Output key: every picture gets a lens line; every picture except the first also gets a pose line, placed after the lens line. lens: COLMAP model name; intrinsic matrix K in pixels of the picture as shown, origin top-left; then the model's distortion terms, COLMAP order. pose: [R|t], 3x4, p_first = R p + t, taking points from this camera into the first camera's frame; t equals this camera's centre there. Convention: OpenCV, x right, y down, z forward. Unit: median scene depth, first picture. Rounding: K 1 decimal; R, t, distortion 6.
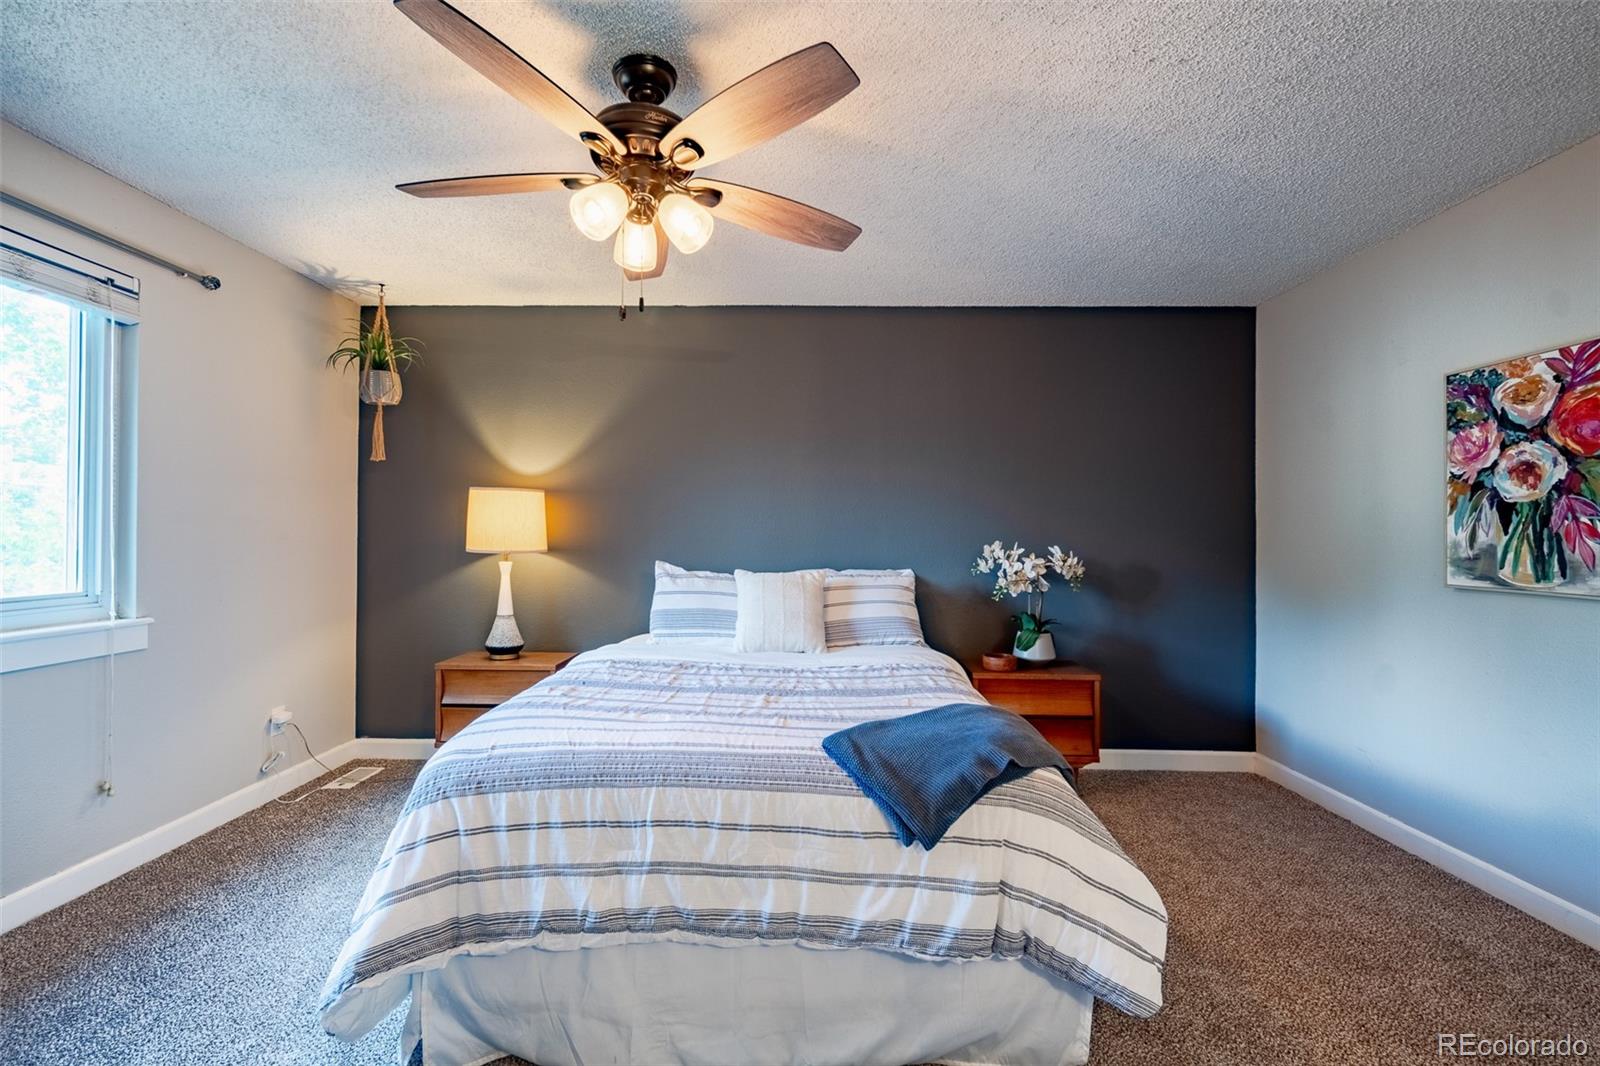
lens RADIAL K [[690.3, 0, 788.4], [0, 690.3, 521.7], [0, 0, 1]] dist [0.000038, 0.000942]
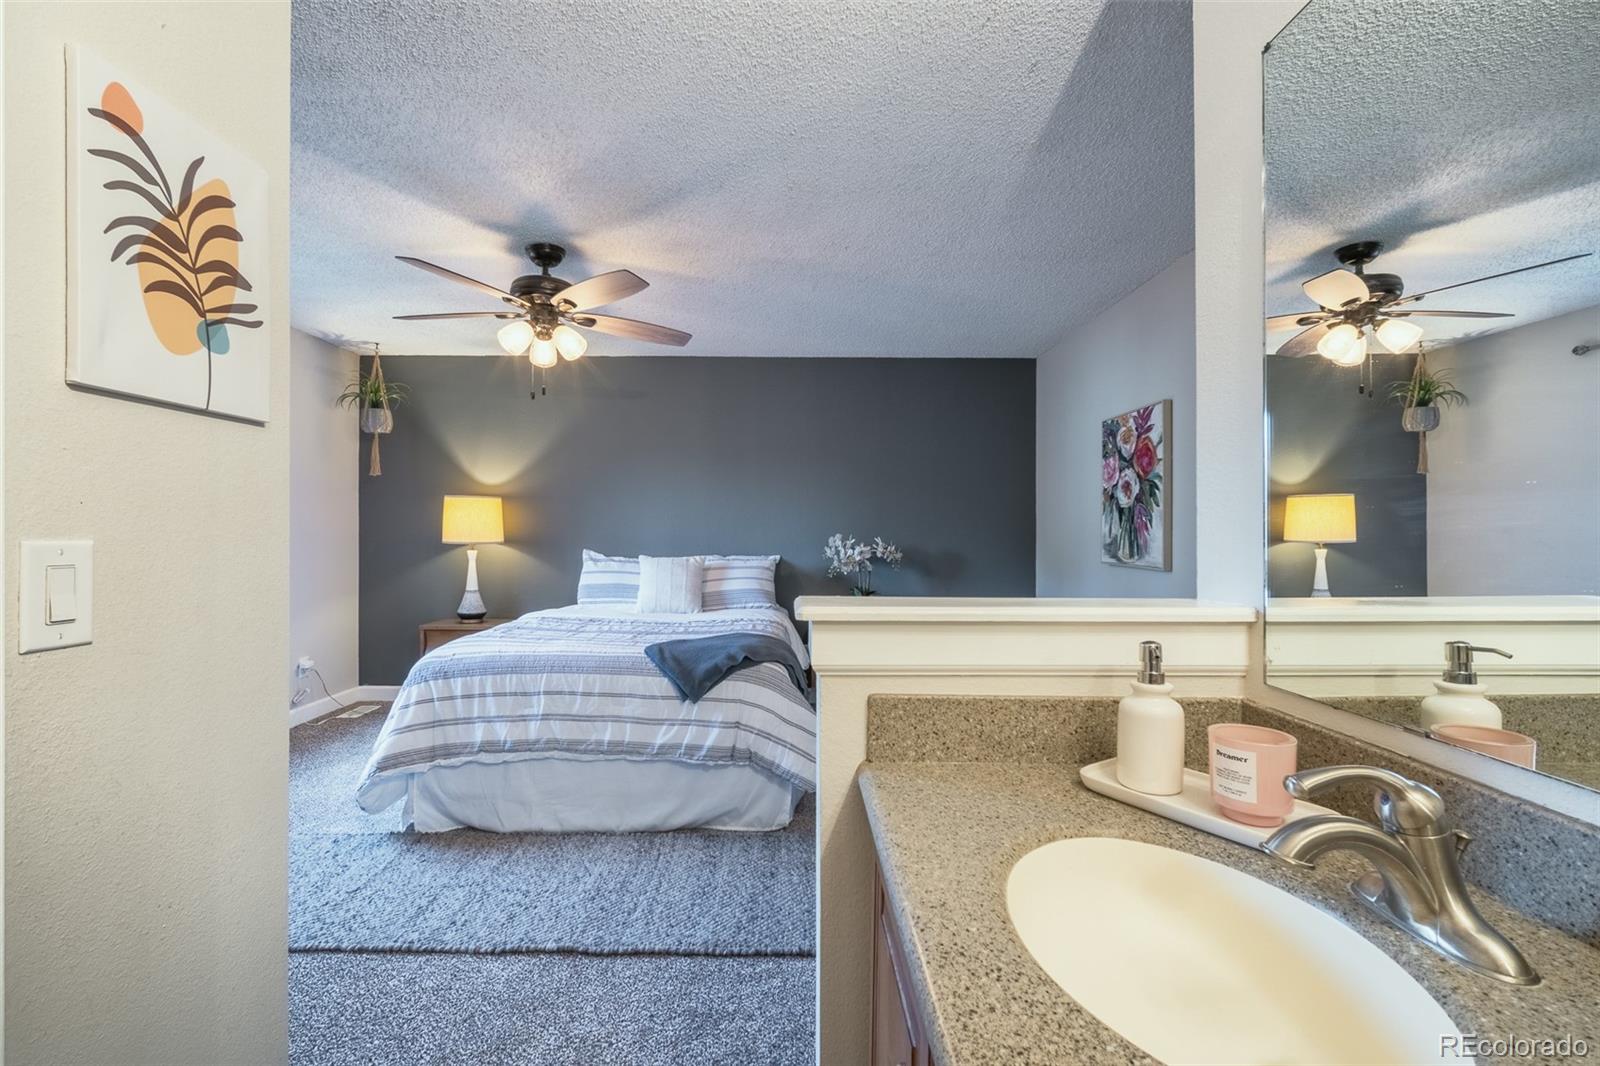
lens RADIAL K [[690.3, 0, 788.4], [0, 690.3, 521.7], [0, 0, 1]] dist [0.000038, 0.000942]
pose [[0.999819, -0.003102, 0.018776, 0.332066], [0.002940, 0.999958, 0.008652, -0.014240], [-0.018802, -0.008595, 0.999786, -0.649795]]
